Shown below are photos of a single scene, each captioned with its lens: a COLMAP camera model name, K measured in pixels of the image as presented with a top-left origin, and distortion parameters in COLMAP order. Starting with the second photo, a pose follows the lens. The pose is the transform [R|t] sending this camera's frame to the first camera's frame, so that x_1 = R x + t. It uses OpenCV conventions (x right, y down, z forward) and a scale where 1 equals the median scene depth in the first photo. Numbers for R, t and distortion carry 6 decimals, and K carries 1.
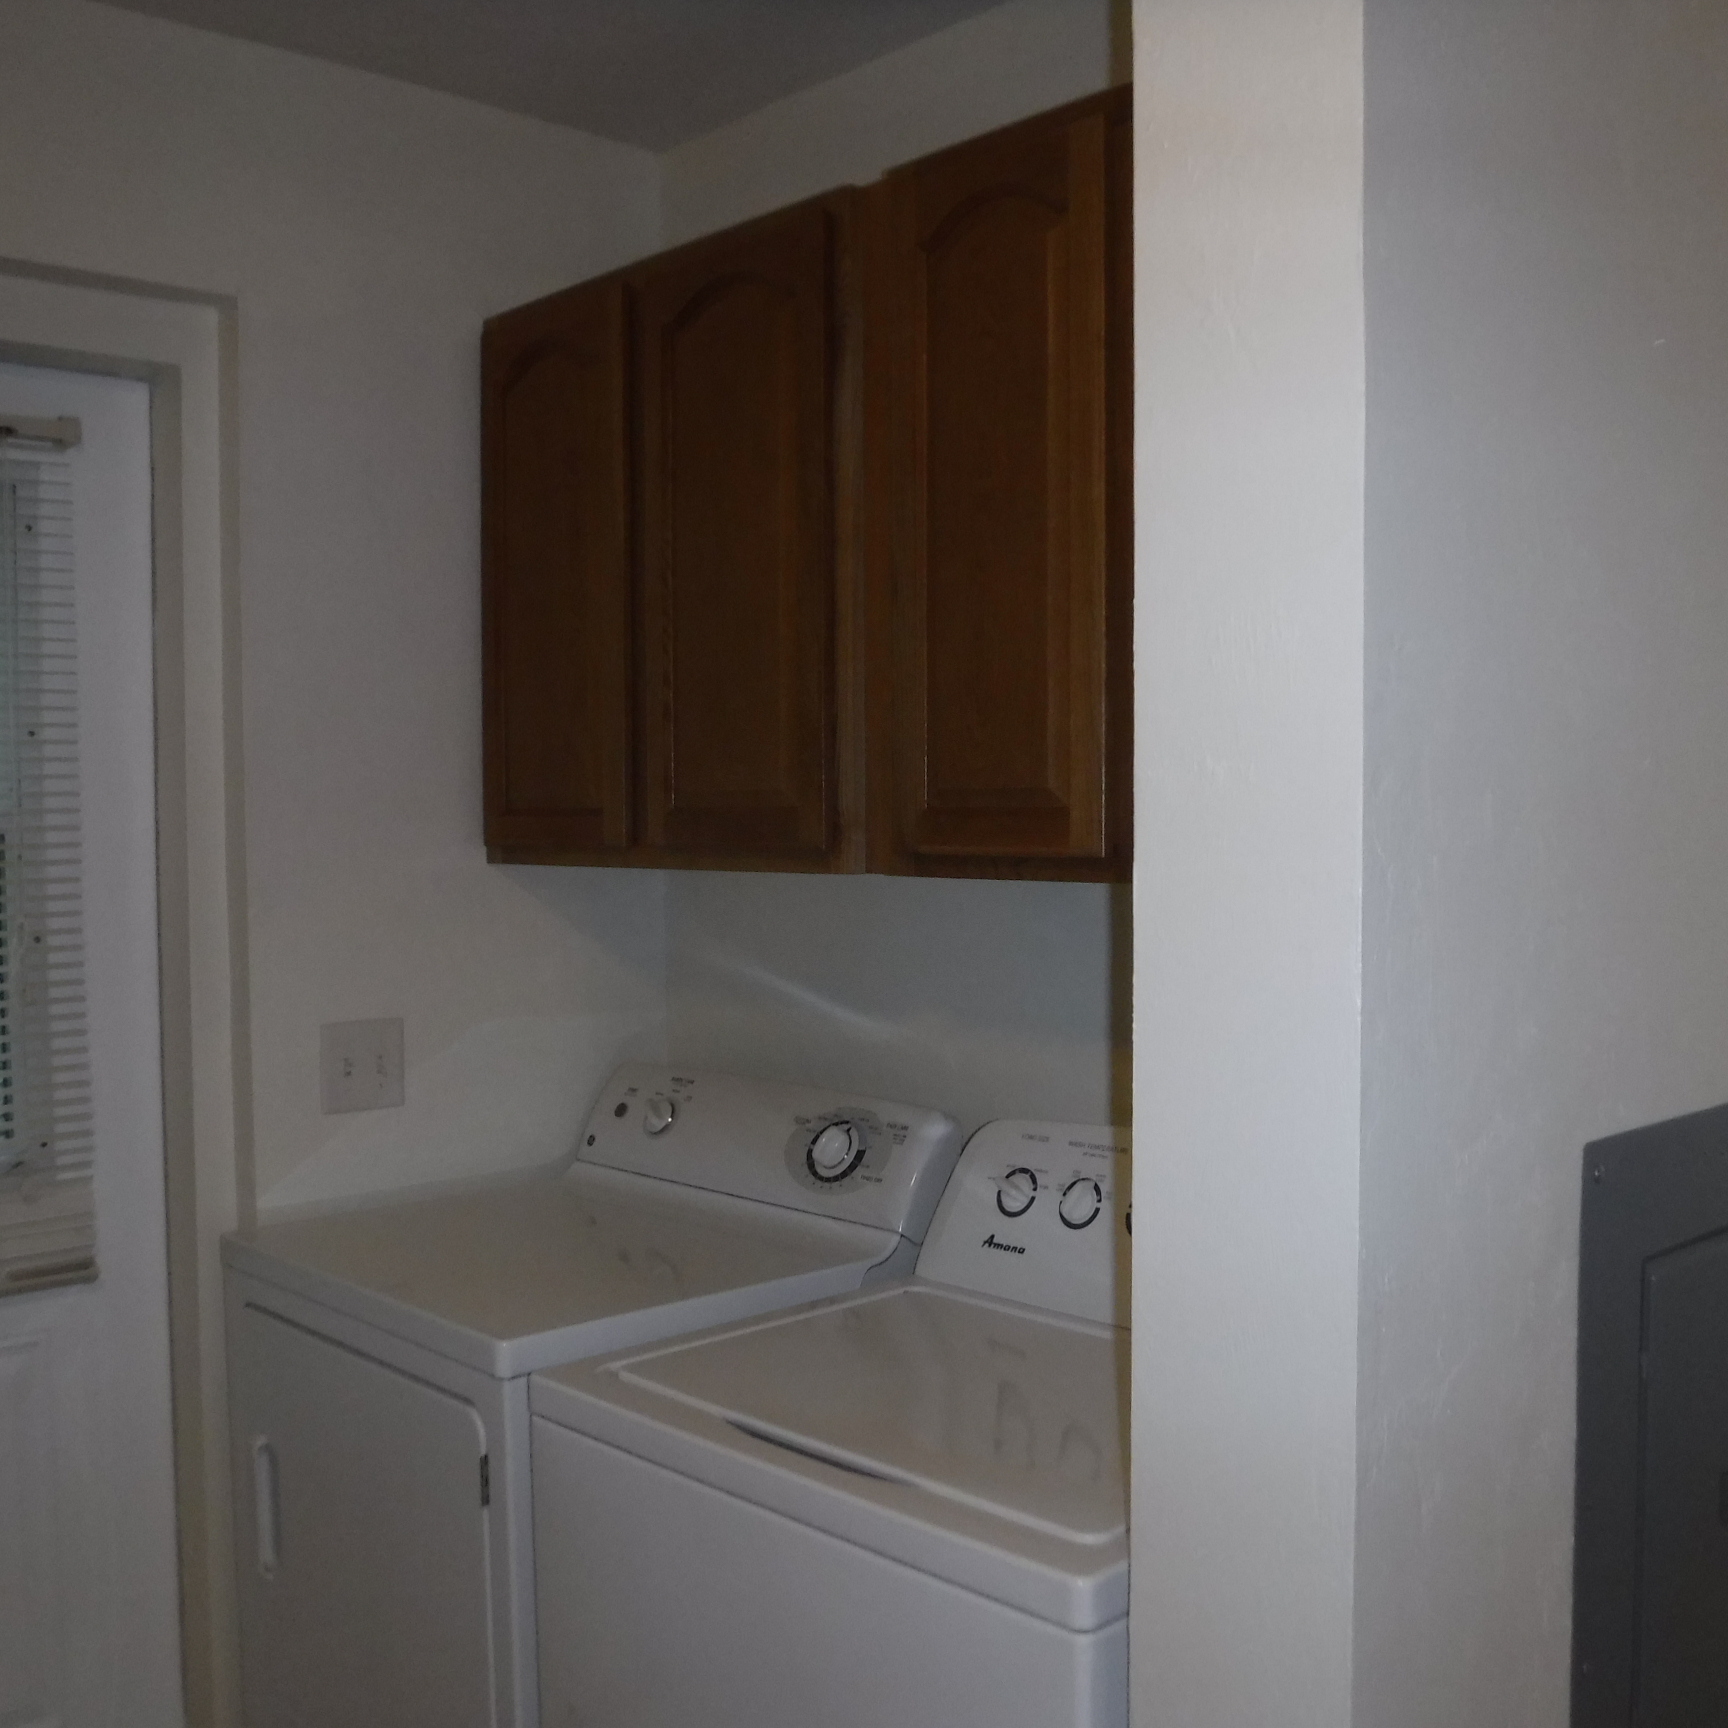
lens RADIAL K [[1892.9, 0, 864.3], [0, 1892.9, 852.2], [0, 0, 1]] dist [-0.081443, -0.006296]
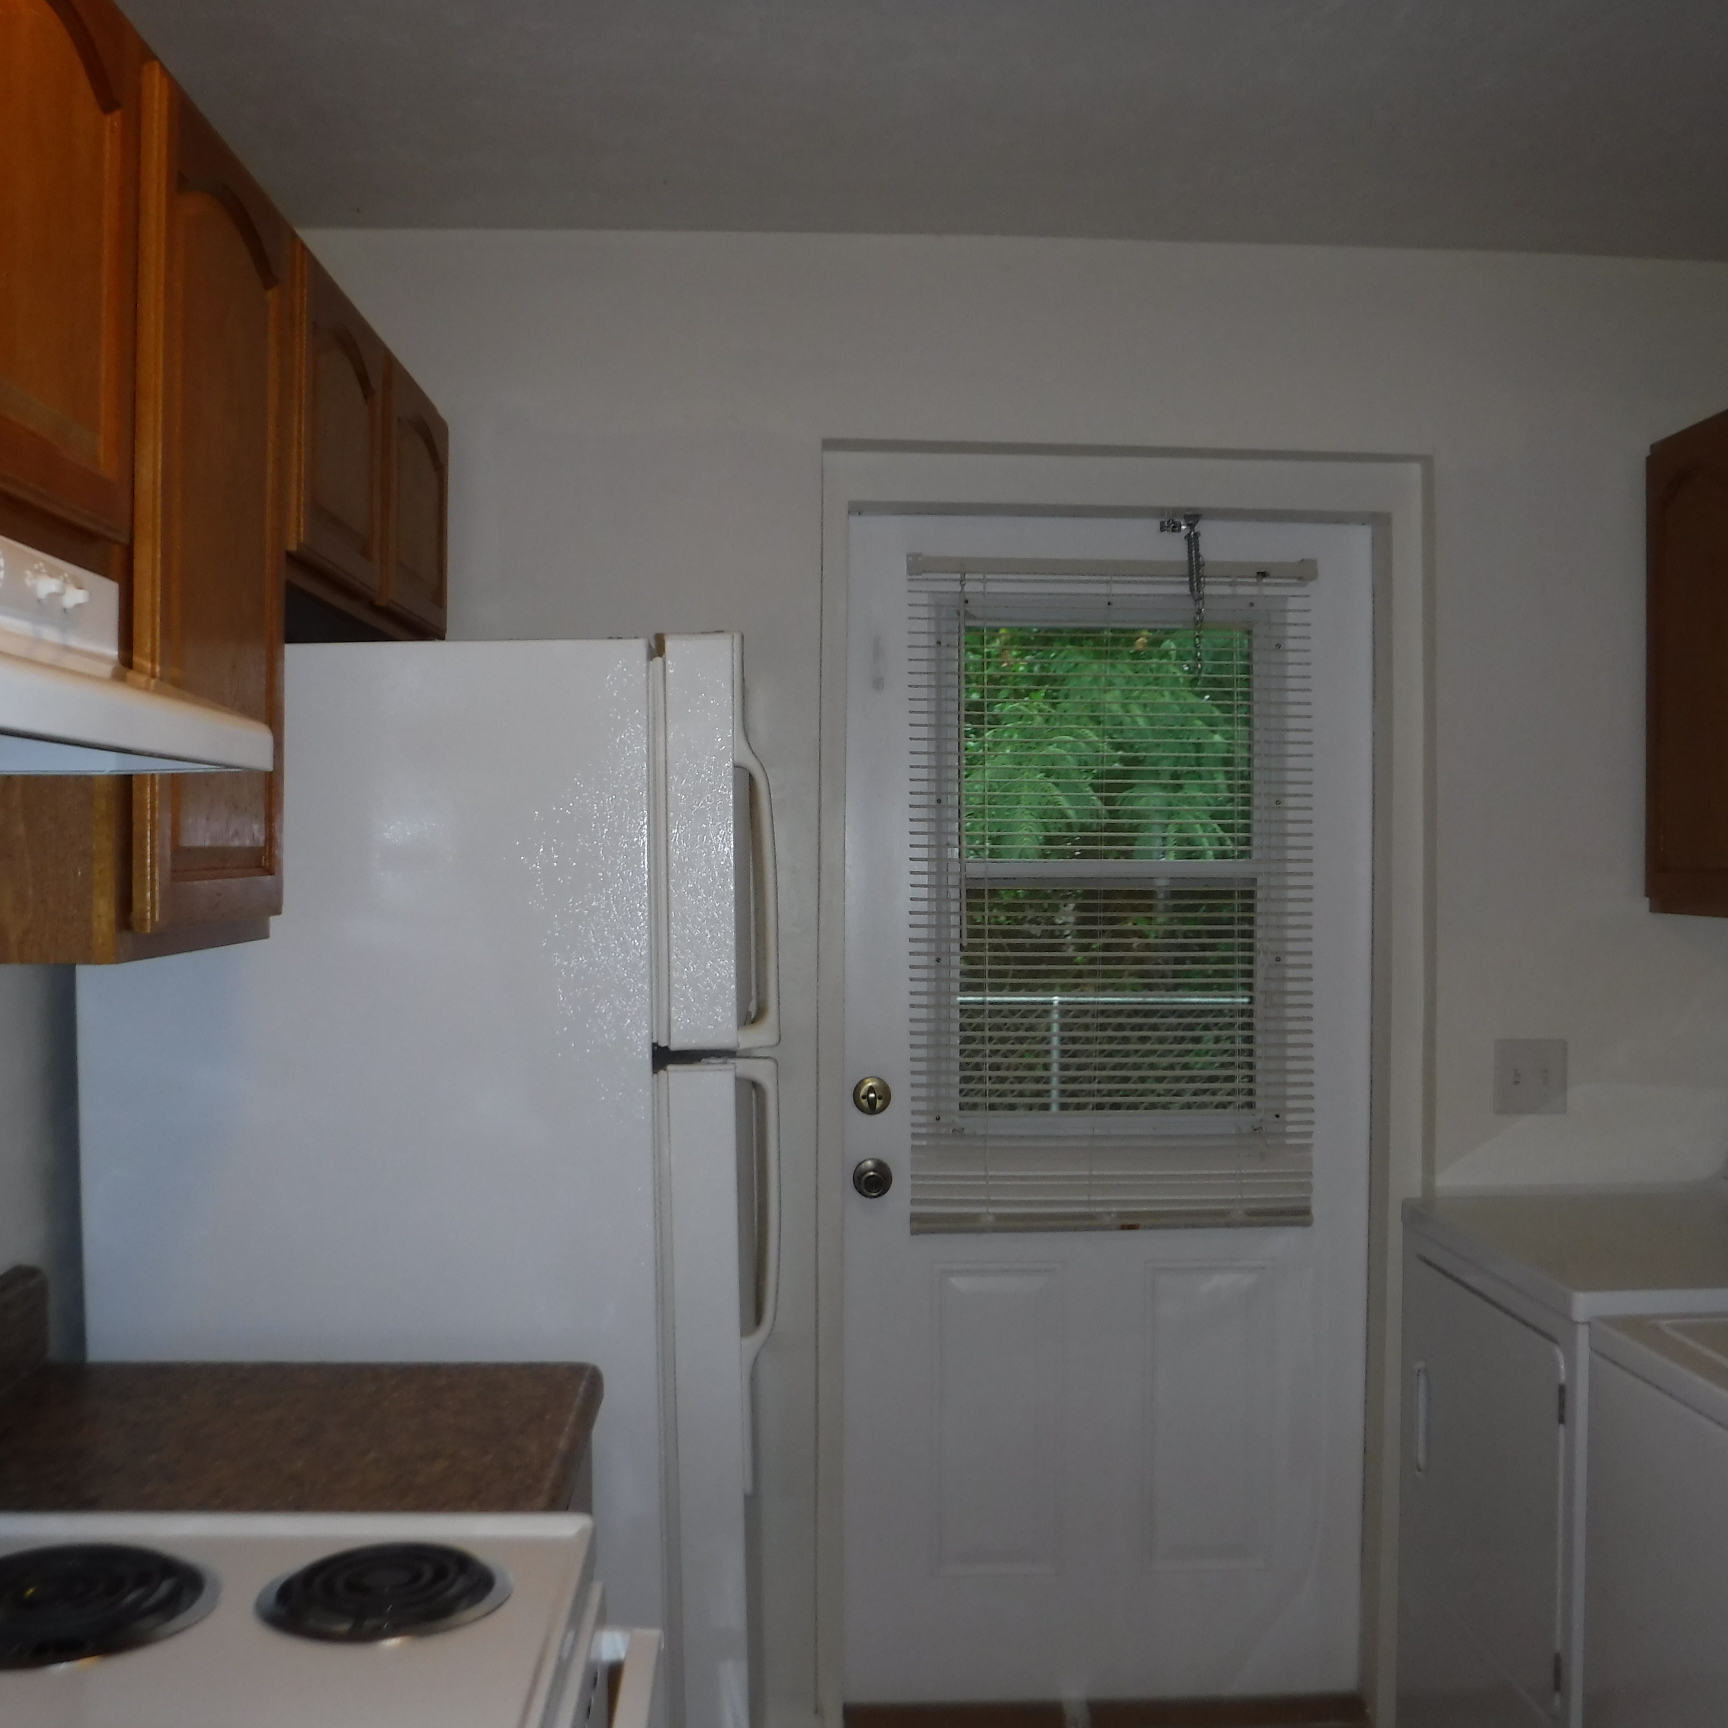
lens RADIAL K [[1892.9, 0, 864.3], [0, 1892.9, 852.2], [0, 0, 1]] dist [-0.081443, -0.006296]
pose [[0.762674, 0.013185, -0.646648, 0.189837], [-0.030969, 0.999390, -0.016149, 0.002621], [0.646041, 0.032343, 0.762617, -0.202598]]
